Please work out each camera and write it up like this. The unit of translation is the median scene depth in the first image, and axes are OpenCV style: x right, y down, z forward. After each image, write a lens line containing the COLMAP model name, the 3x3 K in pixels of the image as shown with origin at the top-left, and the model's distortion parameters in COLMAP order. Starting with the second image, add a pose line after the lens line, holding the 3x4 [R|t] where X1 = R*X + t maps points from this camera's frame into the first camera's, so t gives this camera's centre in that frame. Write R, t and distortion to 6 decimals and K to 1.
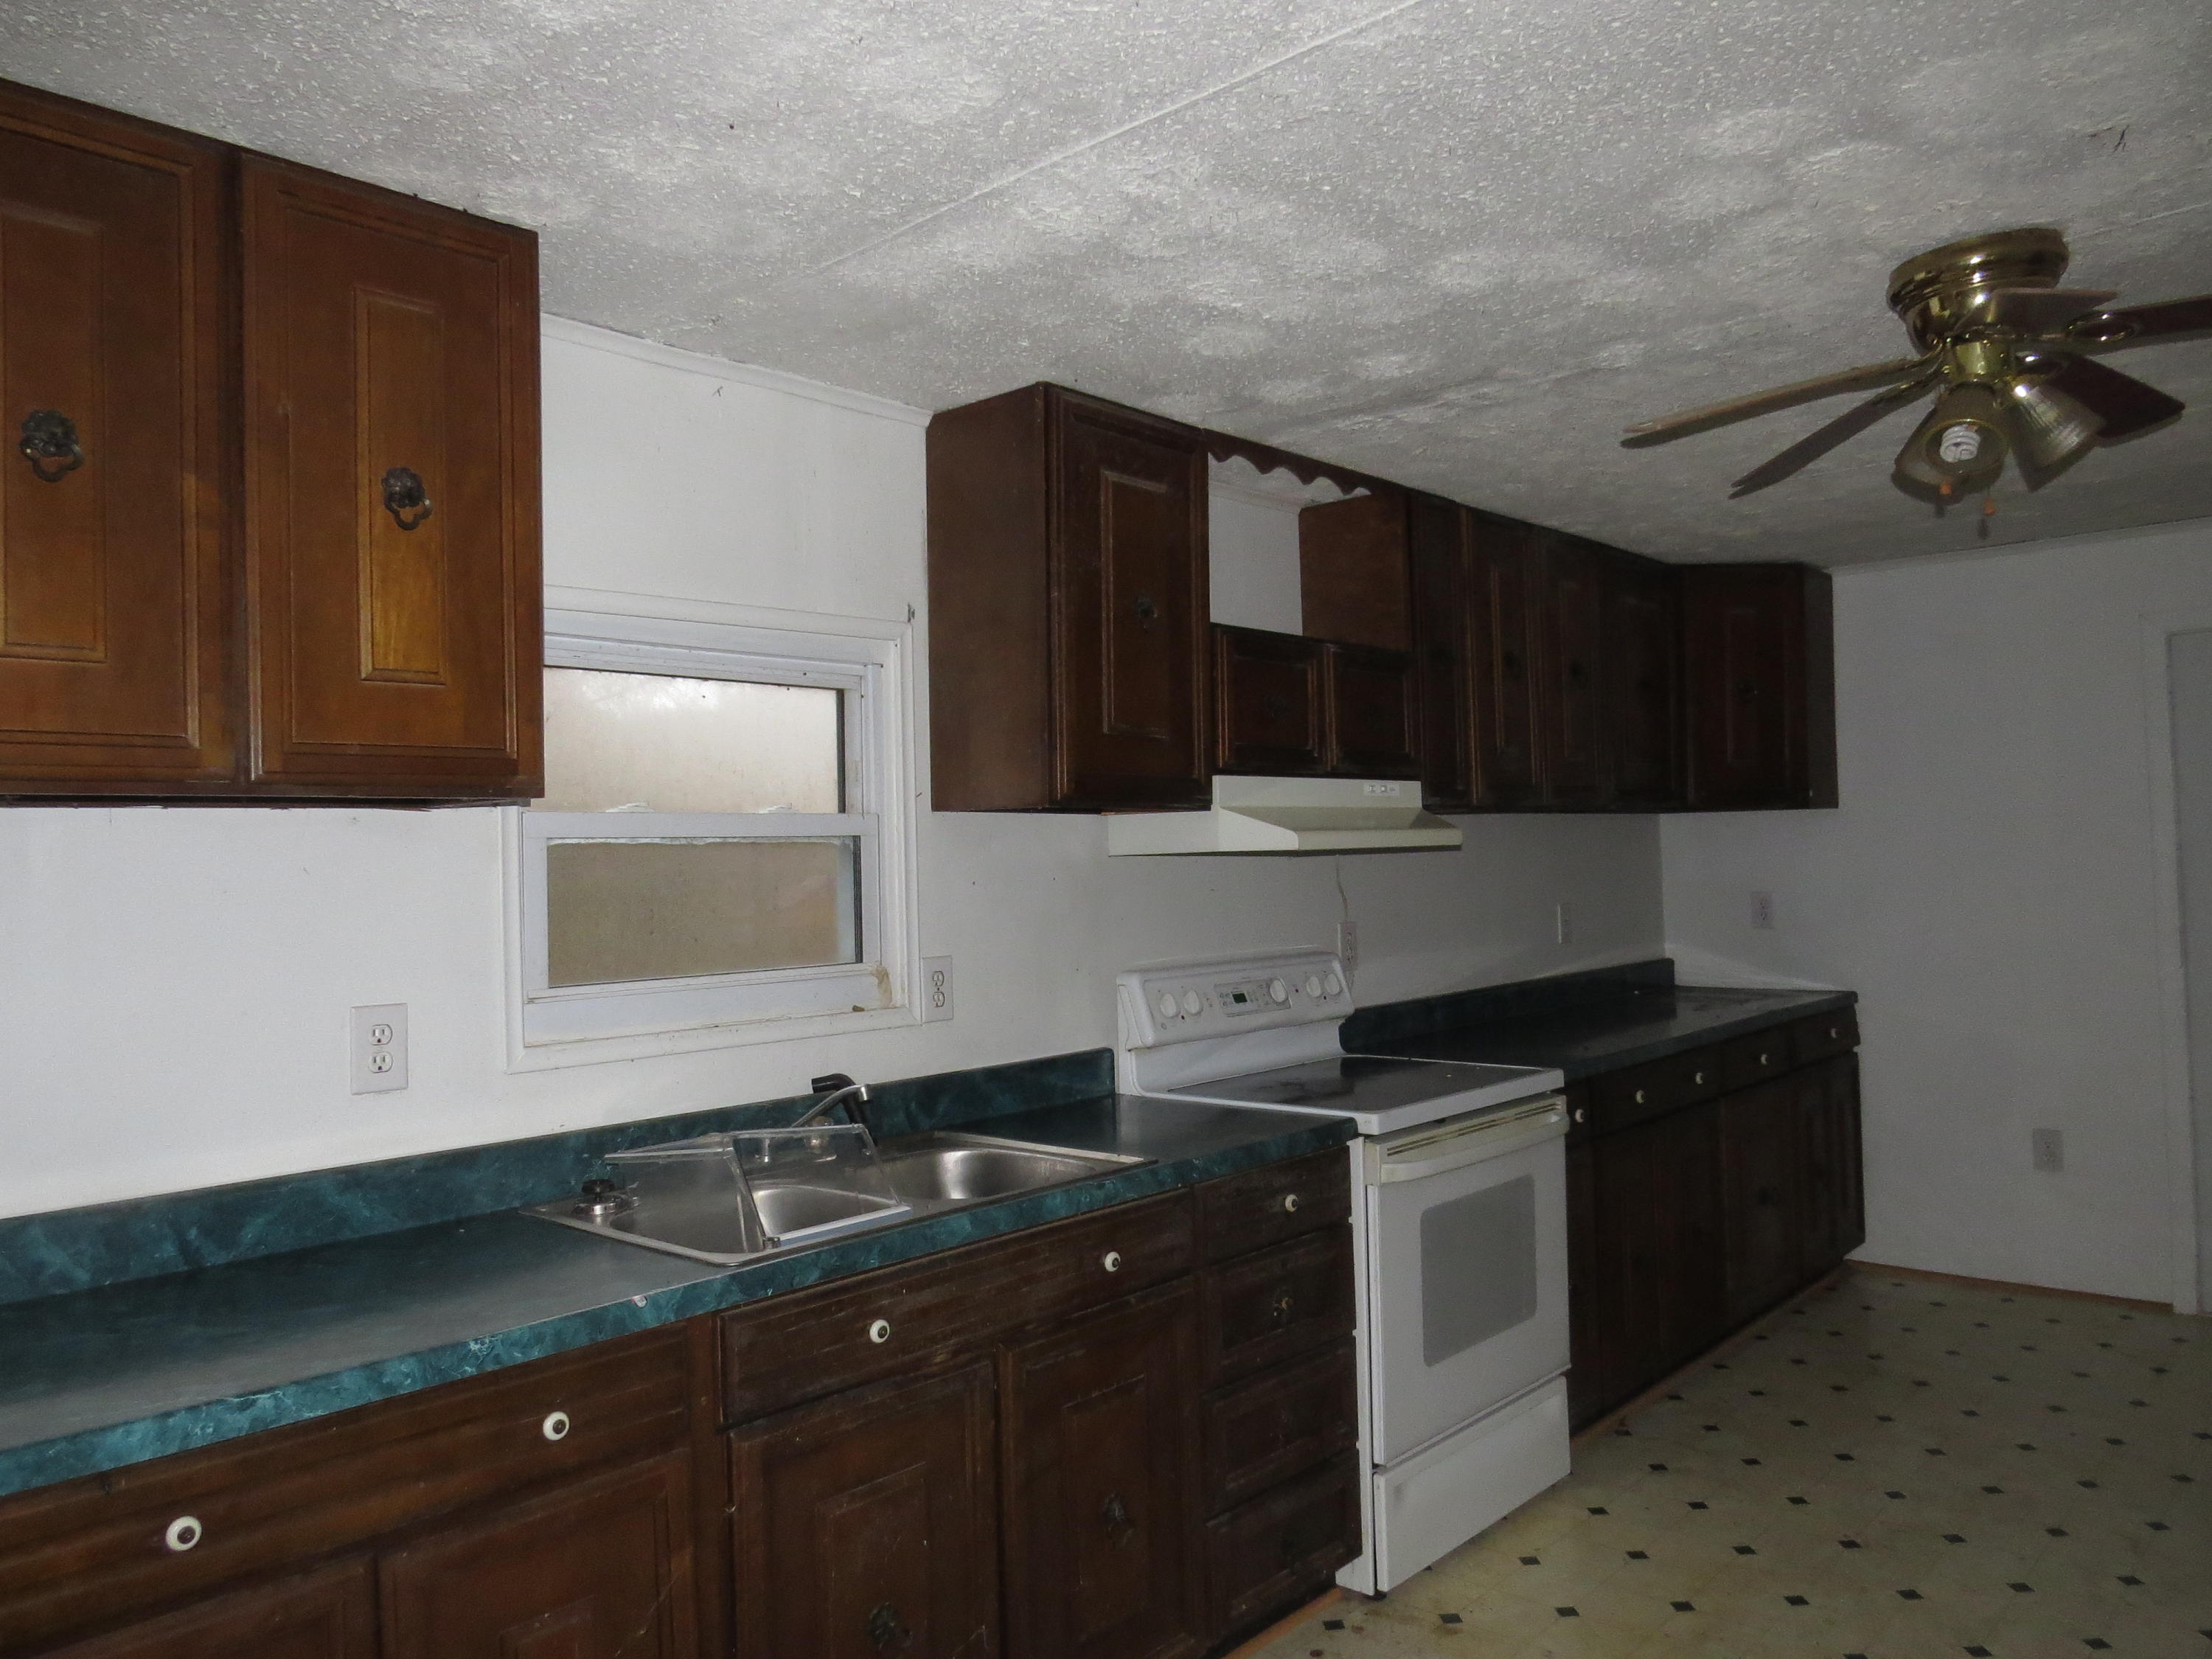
lens RADIAL K [[1574.8, 0, 1116.3], [0, 1574.8, 826.1], [0, 0, 1]] dist [-0.015080, -0.005369]
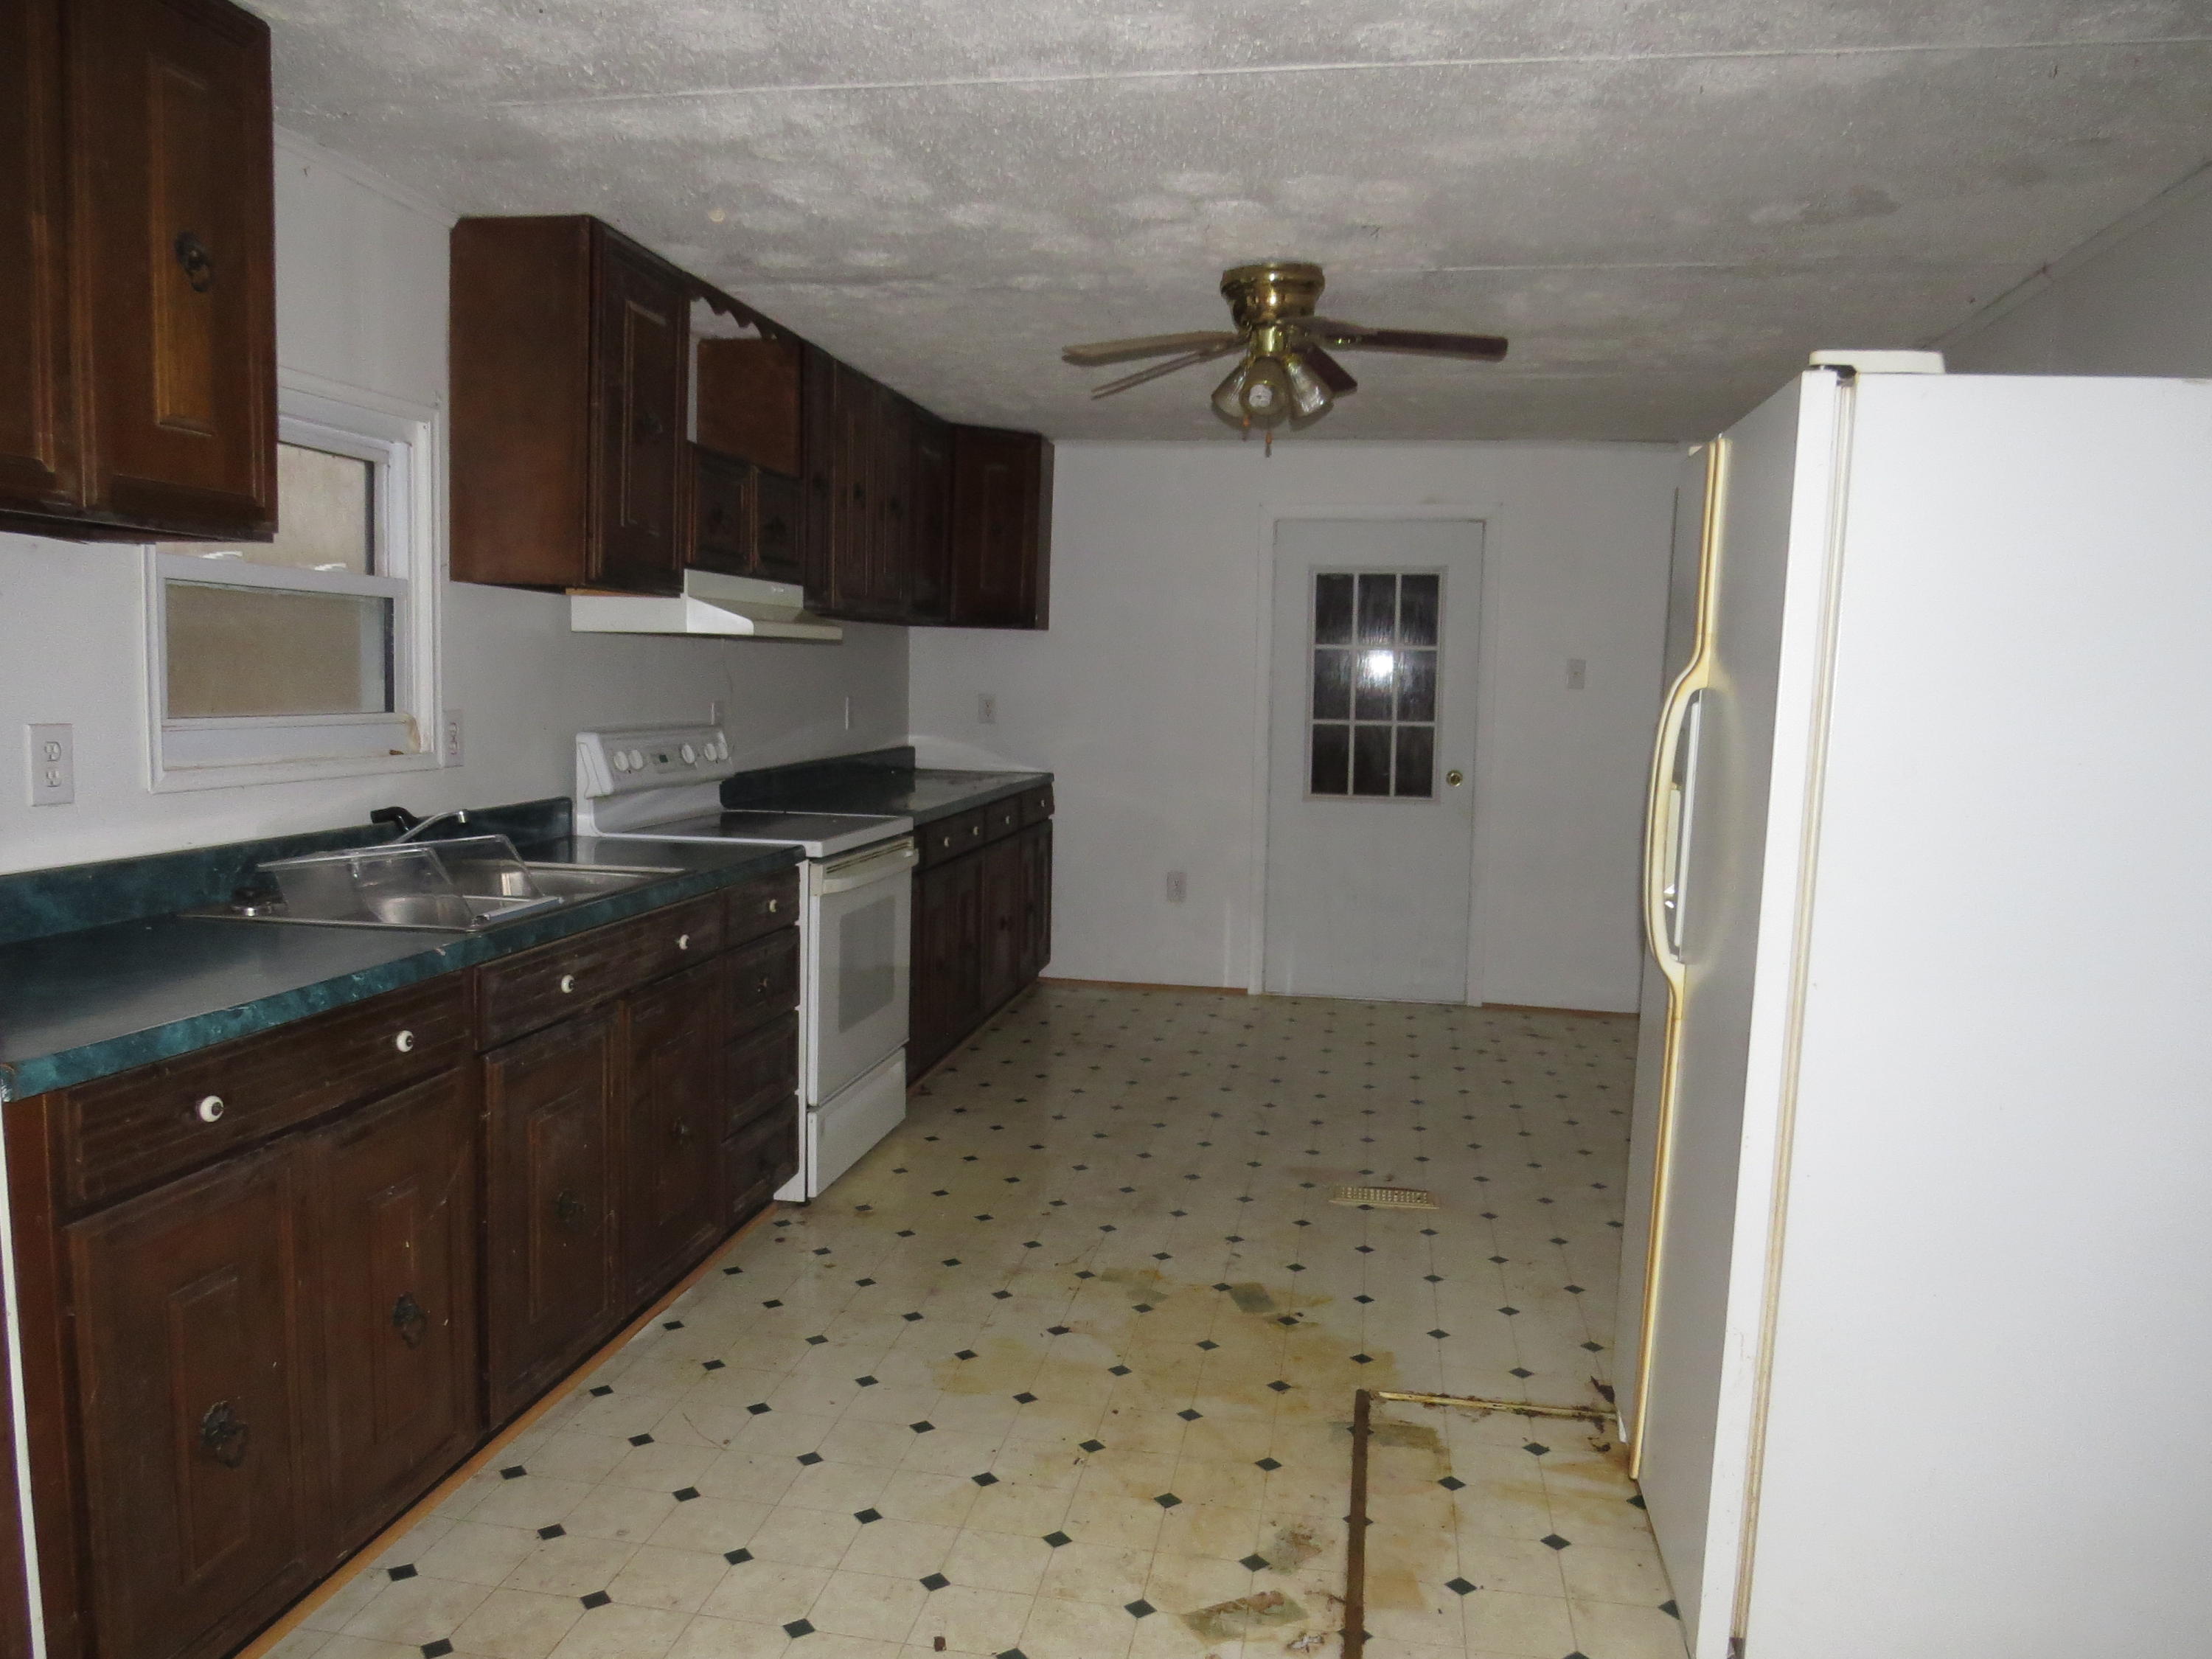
lens RADIAL K [[1574.8, 0, 1102.8], [0, 1574.8, 813.5], [0, 0, 1]] dist [-0.015080, -0.005369]
pose [[0.845123, 0.000591, 0.534571, -0.334109], [-0.058898, 0.994014, 0.092015, 0.026849], [-0.531317, -0.109249, 0.840099, -0.215728]]
